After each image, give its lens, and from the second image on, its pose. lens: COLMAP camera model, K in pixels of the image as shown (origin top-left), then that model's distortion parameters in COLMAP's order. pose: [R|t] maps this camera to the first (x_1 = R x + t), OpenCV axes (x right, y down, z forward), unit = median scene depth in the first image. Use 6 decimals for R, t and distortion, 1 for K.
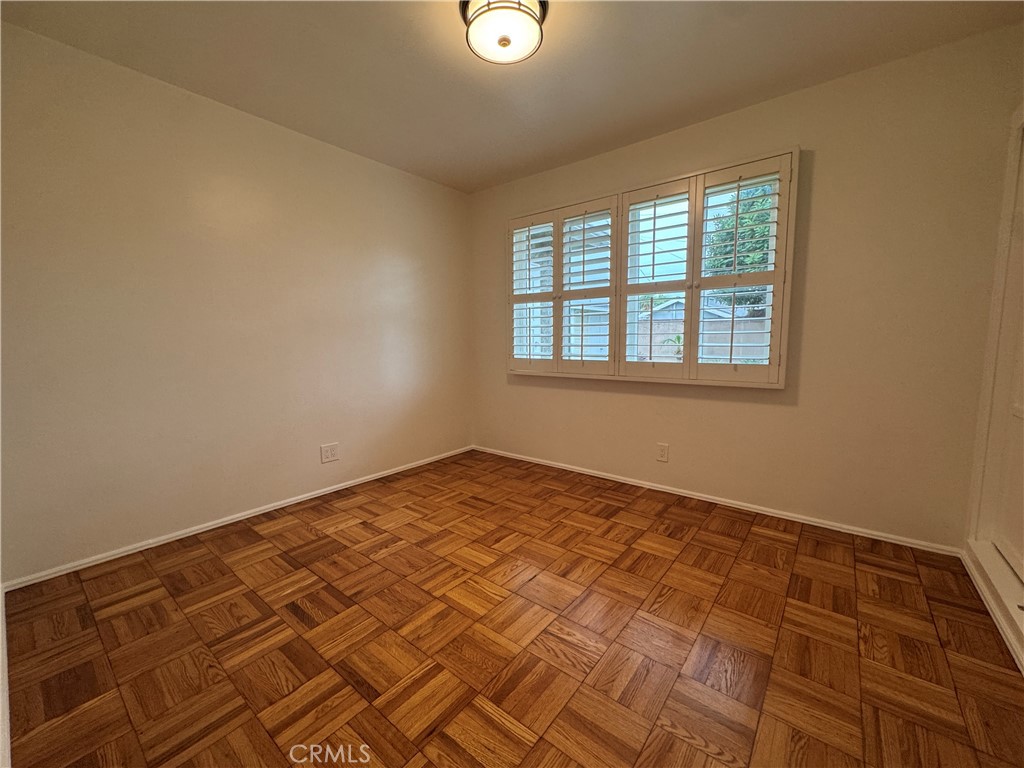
lens RADIAL K [[409.7, 0, 512.0], [0, 409.7, 384.0], [0, 0, 1]] dist [-0.002170, 0.000060]
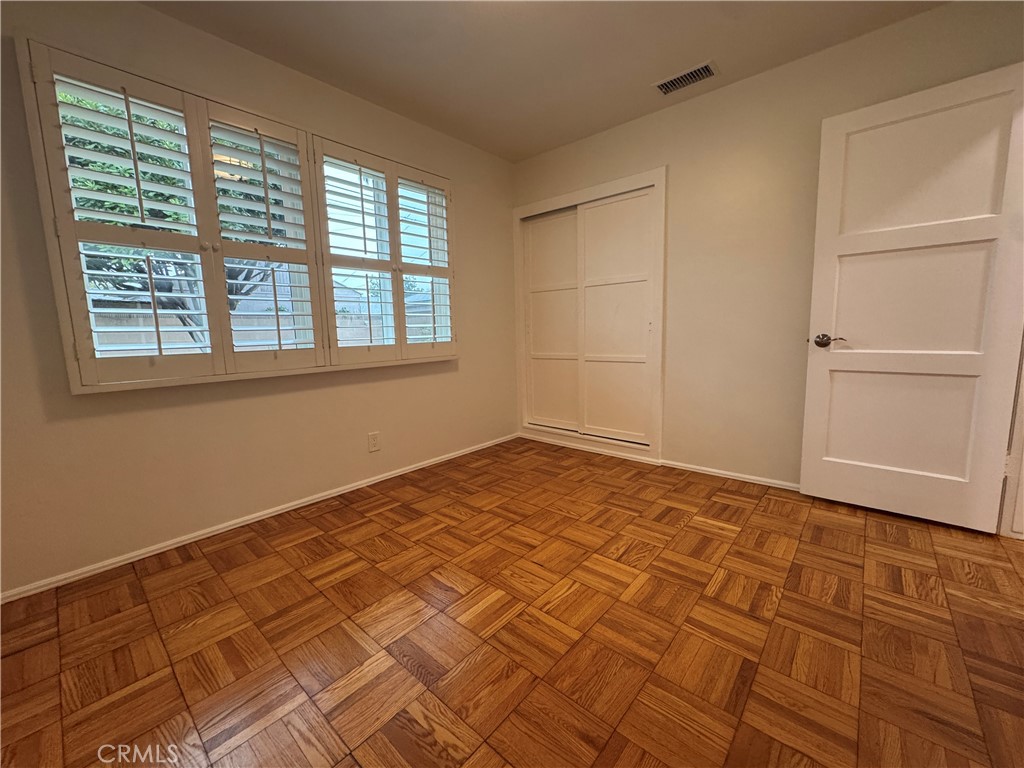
lens RADIAL K [[408.8, 0, 512.0], [0, 408.8, 384.0], [0, 0, 1]] dist [-0.003987, -0.000120]
pose [[0.046380, -0.124489, 0.991136, -0.693546], [0.131166, 0.984372, 0.117501, -0.043131], [-0.990275, 0.124553, 0.061984, 0.792007]]
